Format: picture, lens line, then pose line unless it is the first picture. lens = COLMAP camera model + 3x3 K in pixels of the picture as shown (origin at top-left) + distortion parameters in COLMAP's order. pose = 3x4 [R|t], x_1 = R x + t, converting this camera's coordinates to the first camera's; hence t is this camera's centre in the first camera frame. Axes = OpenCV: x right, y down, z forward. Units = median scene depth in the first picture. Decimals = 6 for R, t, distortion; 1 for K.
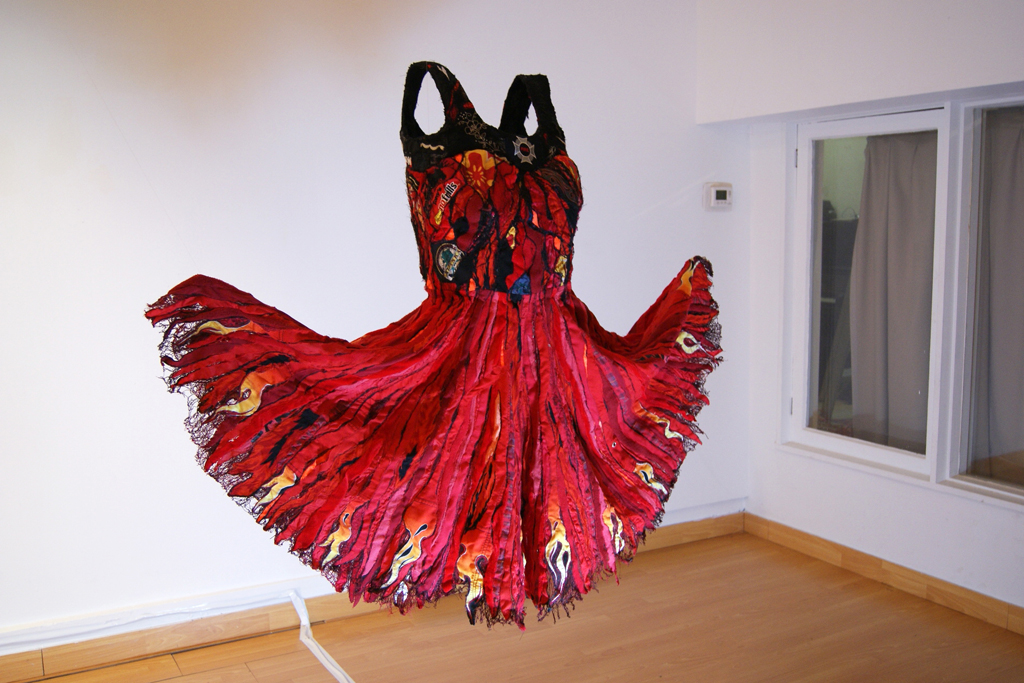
lens RADIAL K [[1005.0, 0, 511.5], [0, 1005.0, 339.3], [0, 0, 1]] dist [-0.024137, 0.000000]
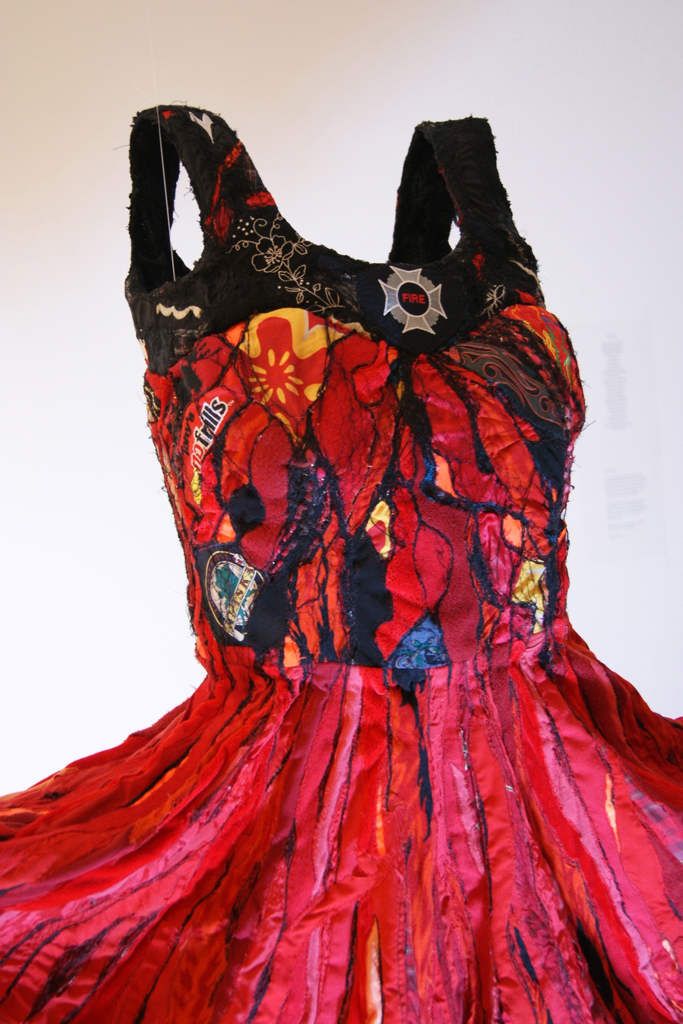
lens RADIAL K [[1261.3, 0, 340.8], [0, 1261.3, 511.2], [0, 0, 1]] dist [-0.028090, 0.000000]
pose [[0.973150, -0.046811, -0.225363, 0.092806], [0.039935, 0.998590, -0.034978, -0.090609], [0.226683, 0.025039, 0.973647, 0.519748]]
